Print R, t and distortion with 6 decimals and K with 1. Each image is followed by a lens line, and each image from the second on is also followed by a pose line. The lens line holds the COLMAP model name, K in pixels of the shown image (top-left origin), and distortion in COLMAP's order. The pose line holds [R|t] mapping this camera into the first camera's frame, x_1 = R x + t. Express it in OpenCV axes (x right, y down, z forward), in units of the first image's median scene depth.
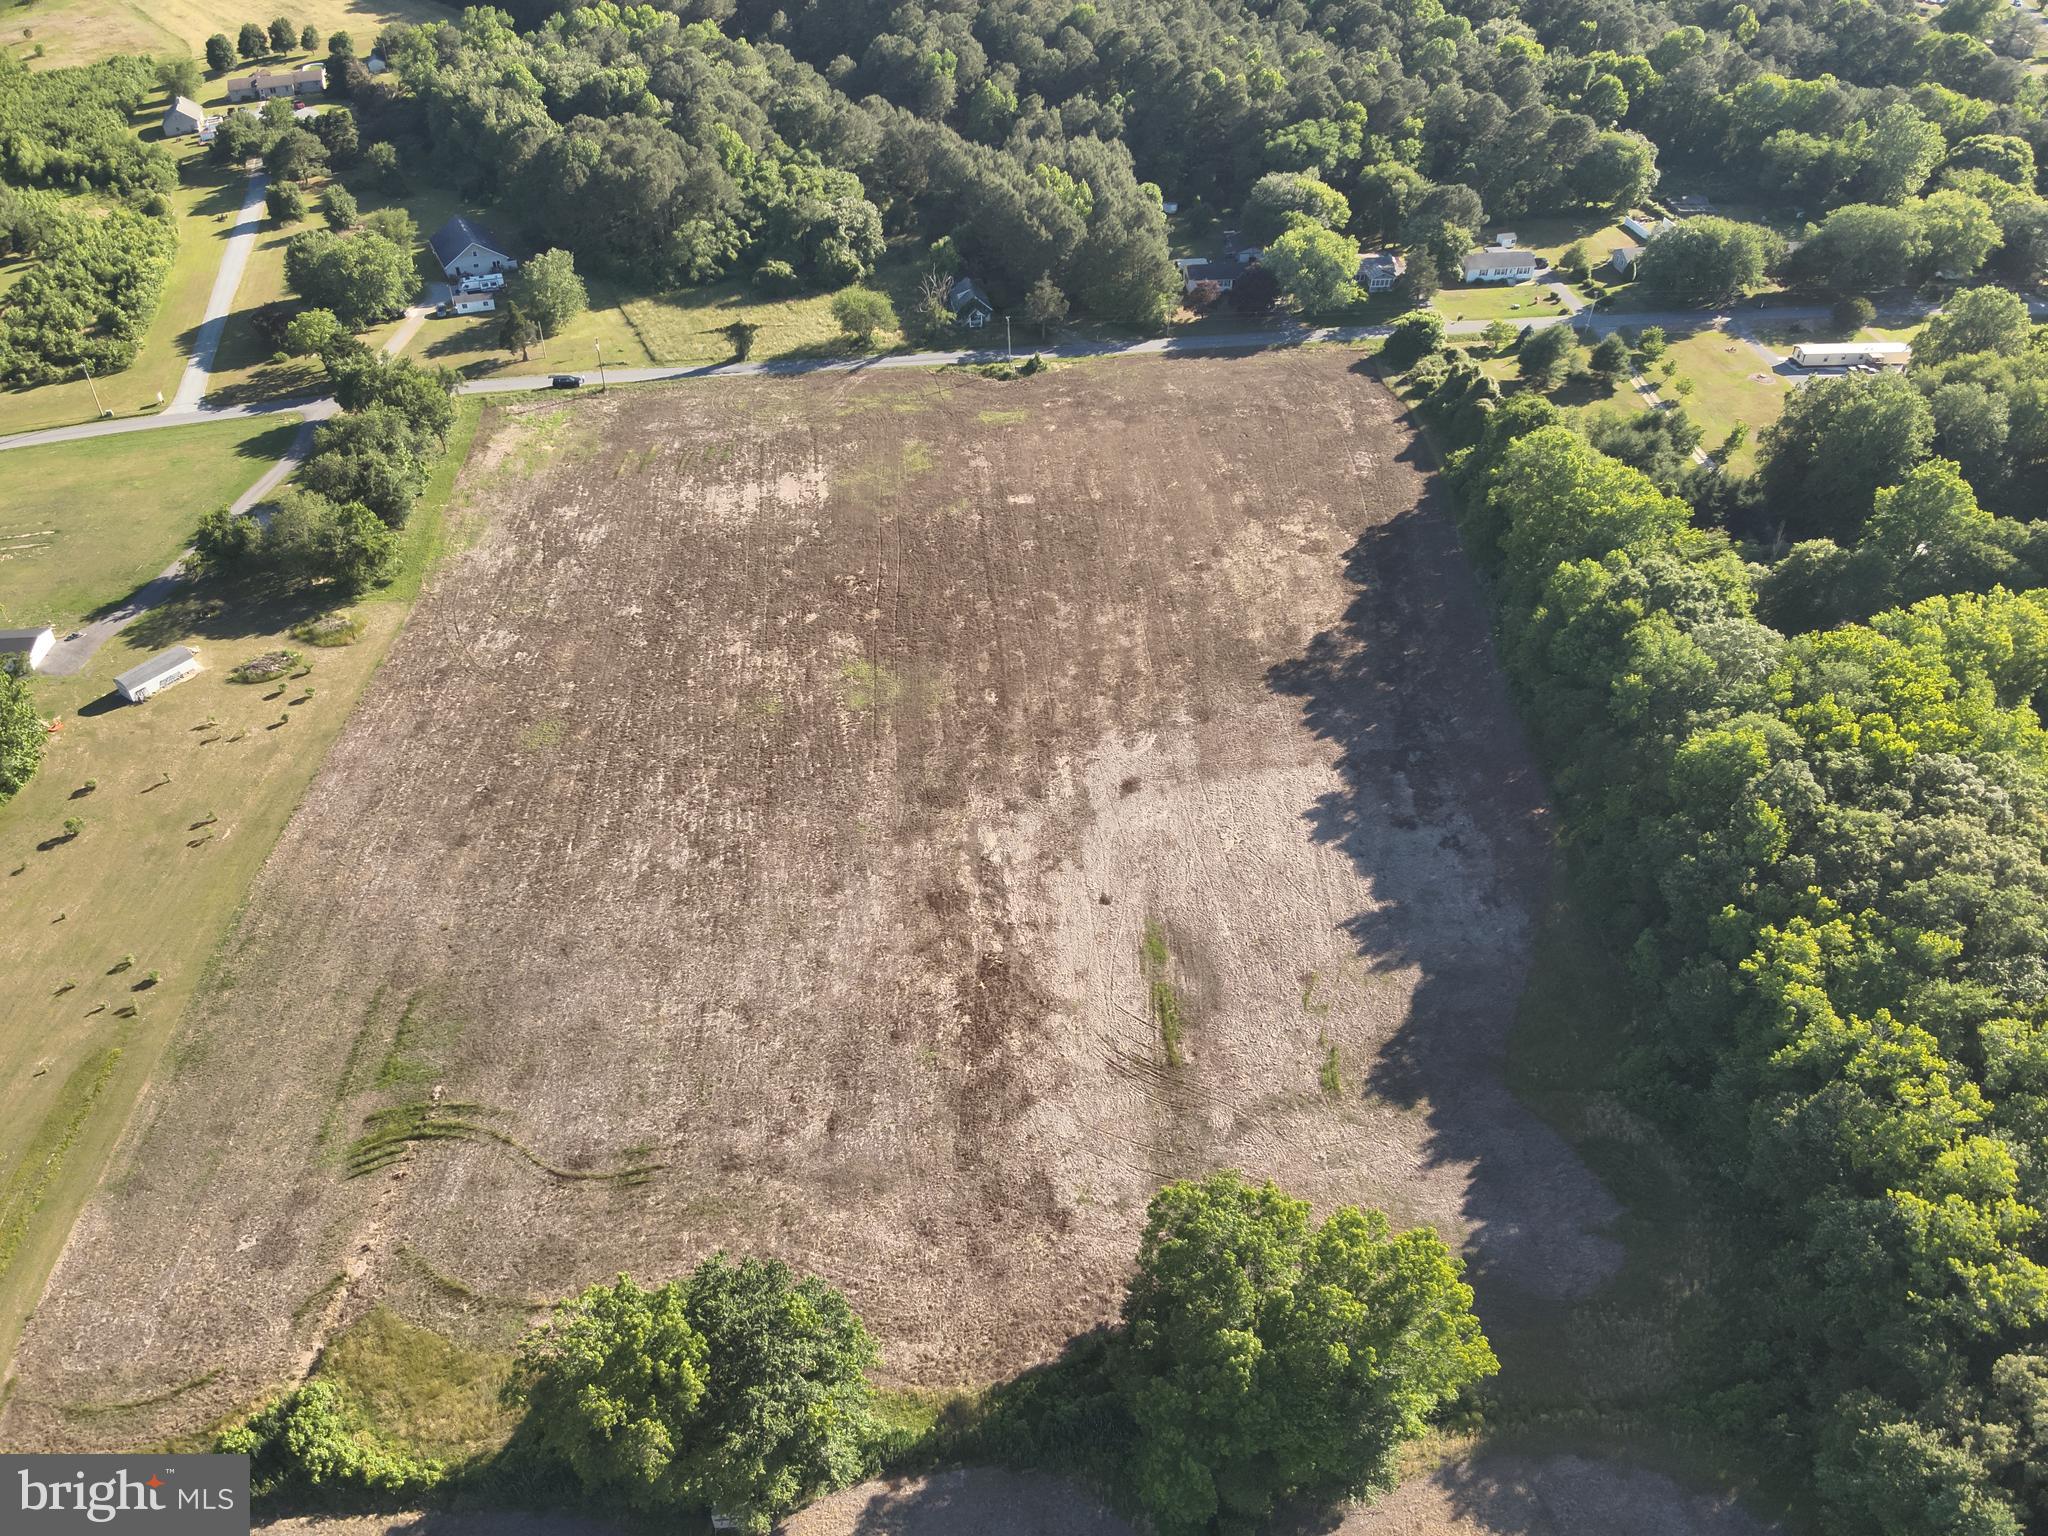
lens RADIAL K [[1470.0, 0, 1019.4], [0, 1470.0, 779.7], [0, 0, 1]] dist [0.113616, -0.205874]
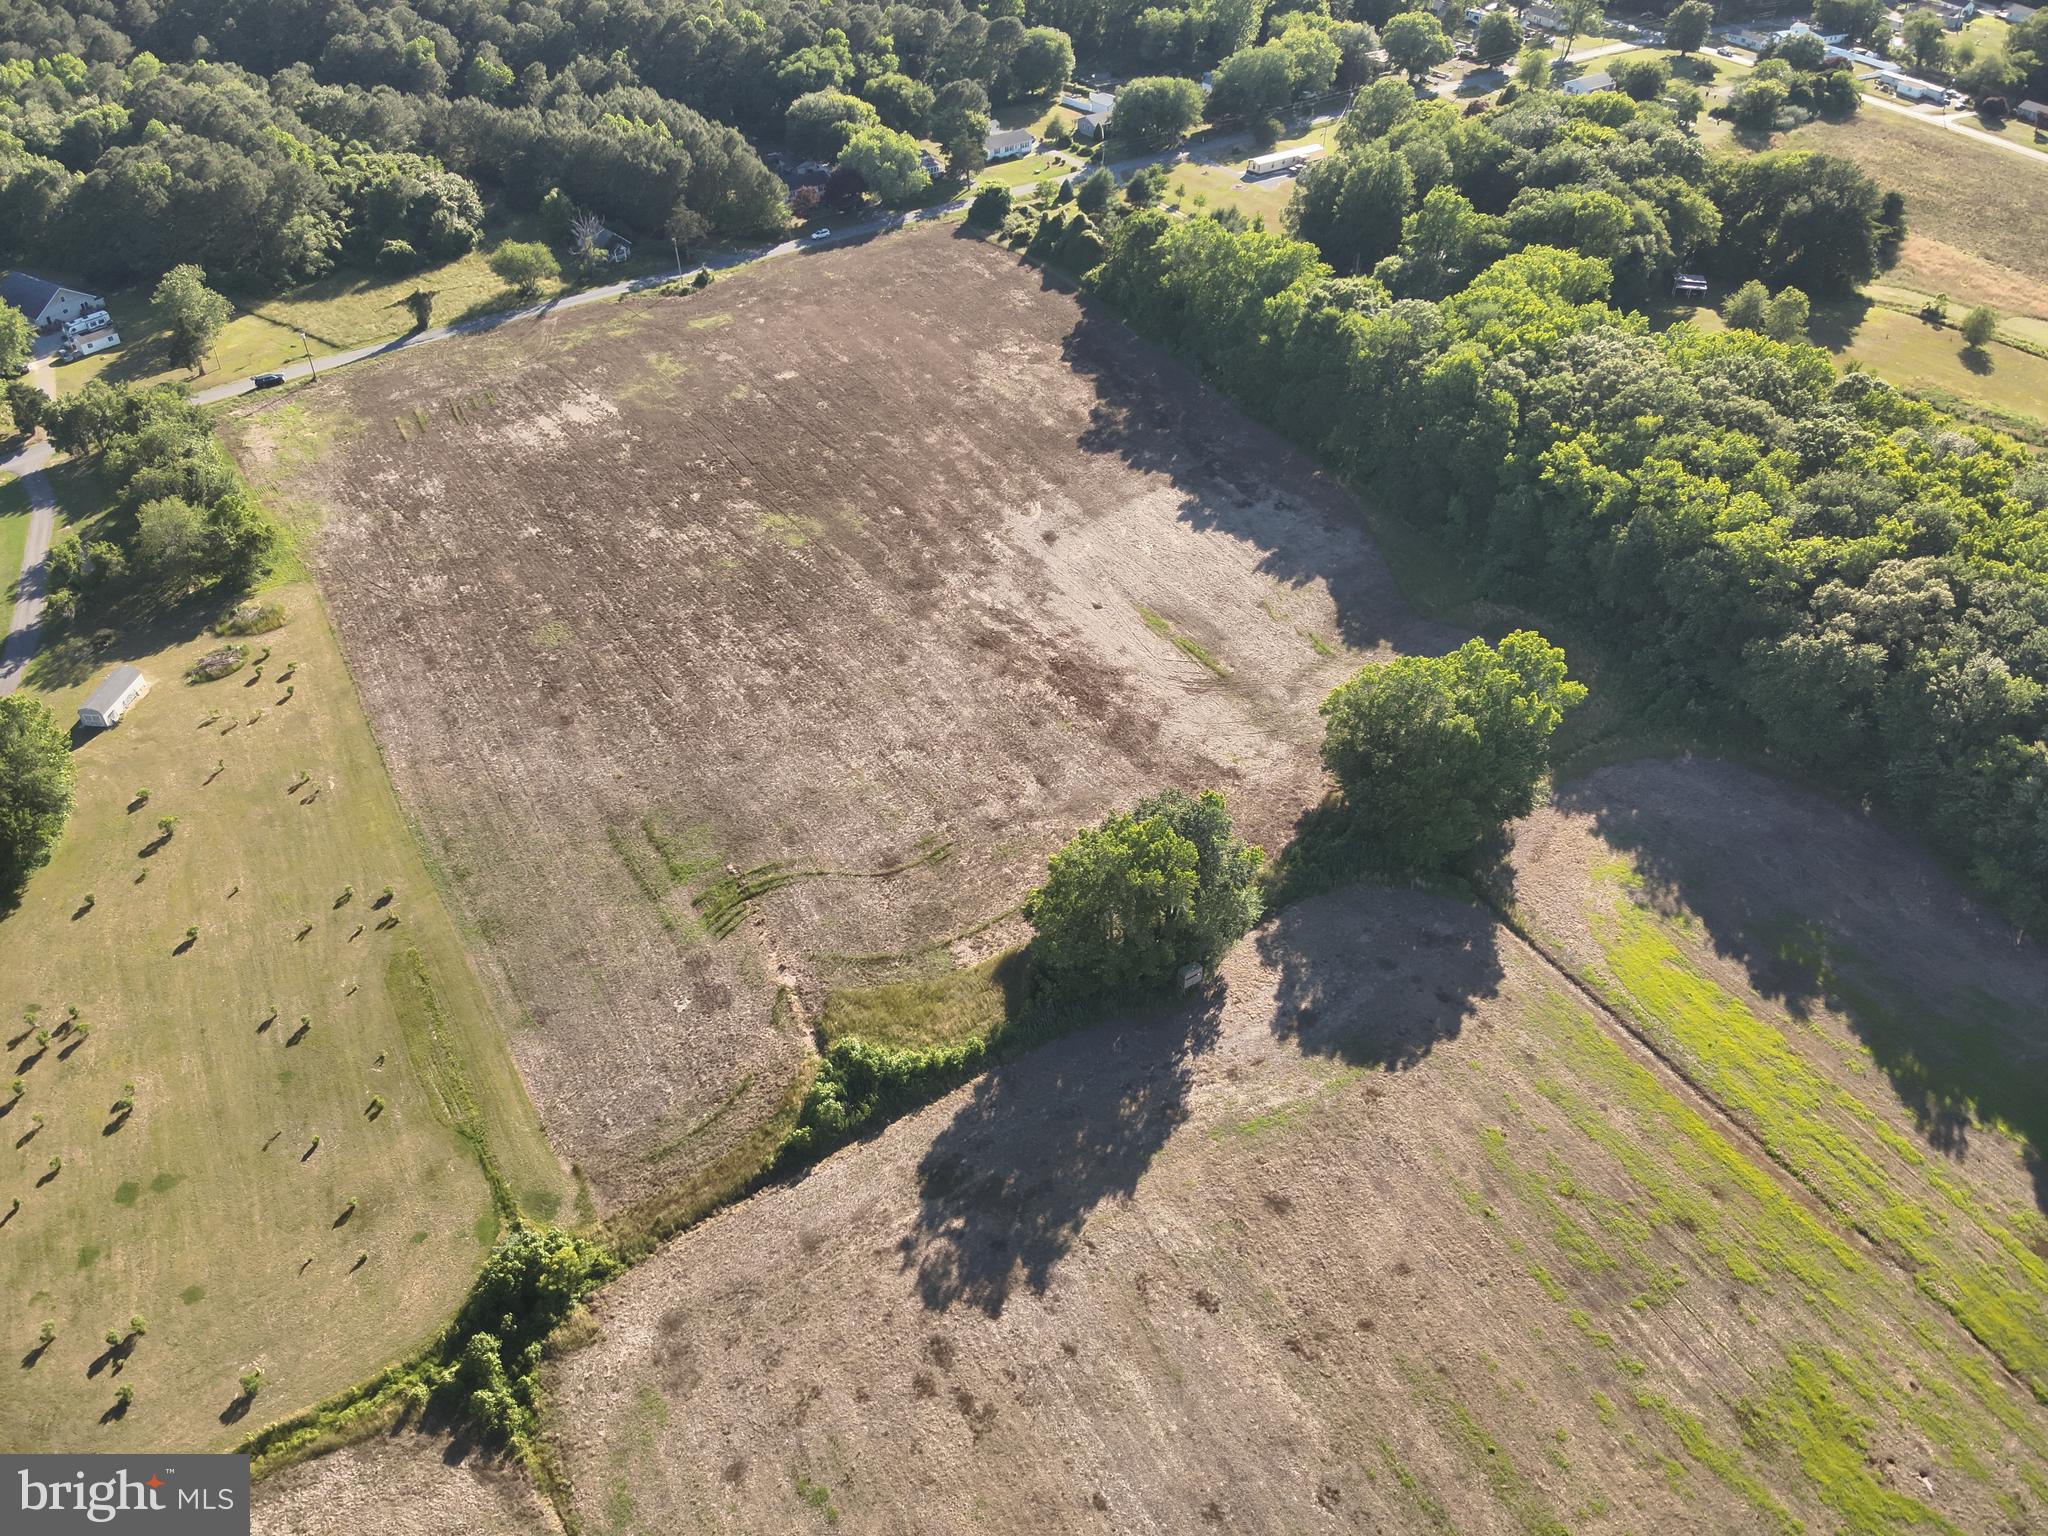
lens RADIAL K [[1470.0, 0, 1019.4], [0, 1470.0, 779.7], [0, 0, 1]] dist [0.113616, -0.205874]
pose [[0.865550, -0.314459, 0.389793, -0.401911], [0.314108, 0.947053, 0.066532, 0.088006], [-0.390076, 0.064850, 0.918496, -0.104470]]
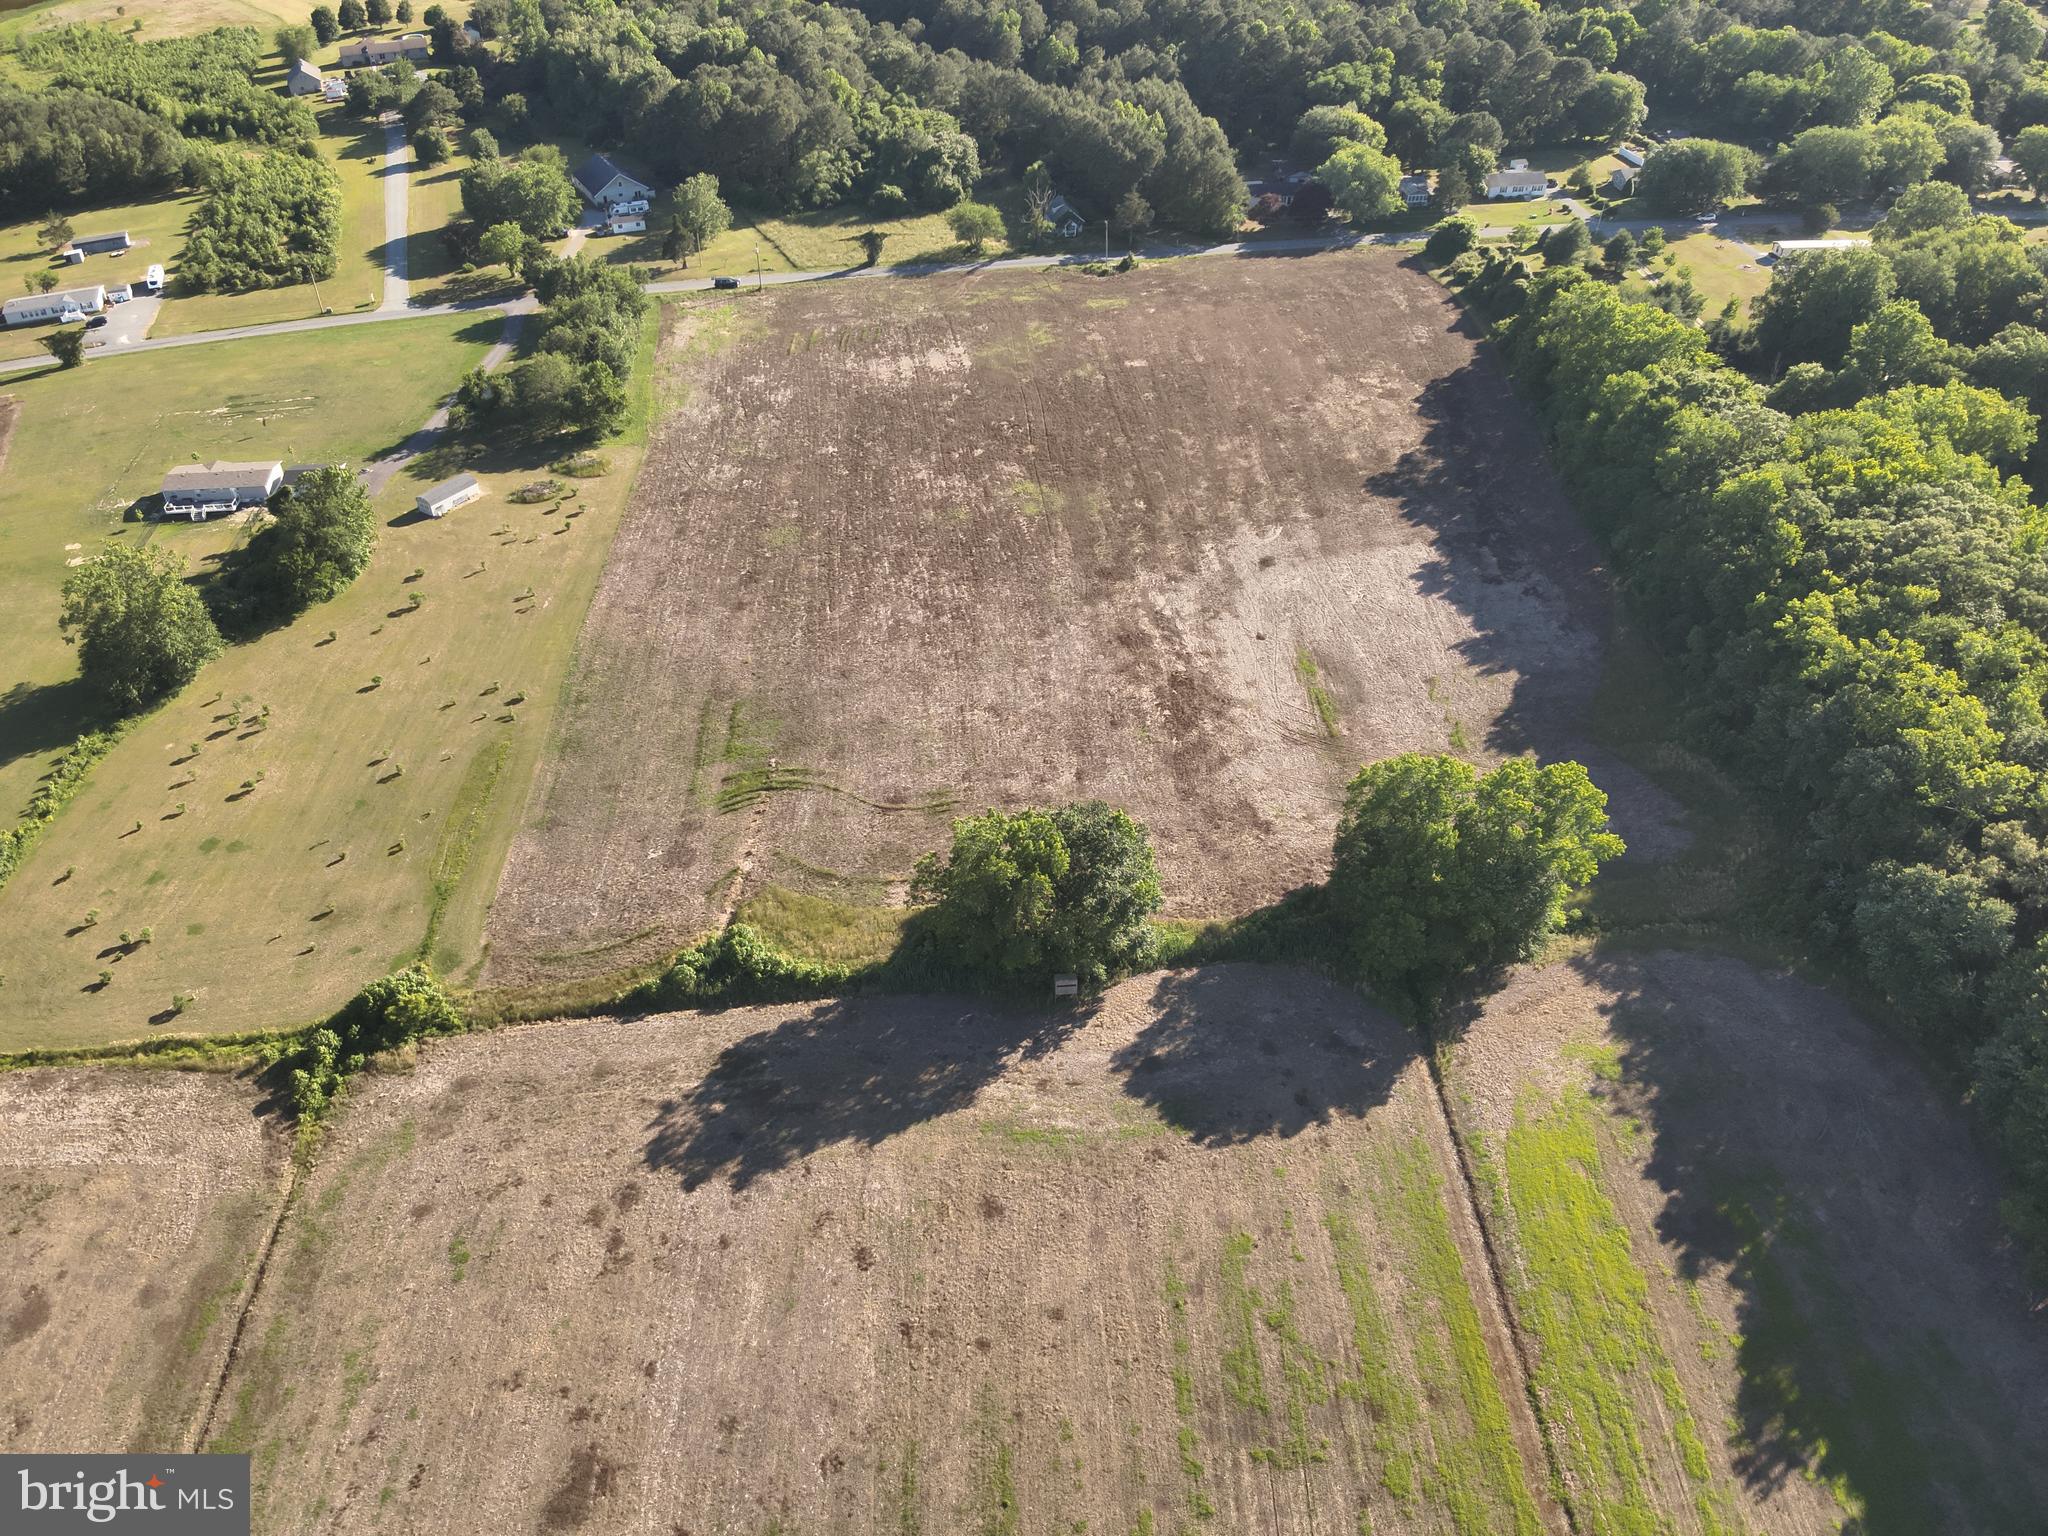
lens RADIAL K [[1470.0, 0, 1019.4], [0, 1470.0, 779.7], [0, 0, 1]] dist [0.113616, -0.205874]
pose [[0.999475, -0.020965, 0.024701, -0.133101], [0.021136, 0.999754, -0.006670, 0.152967], [-0.024555, 0.007189, 0.999673, -0.184342]]
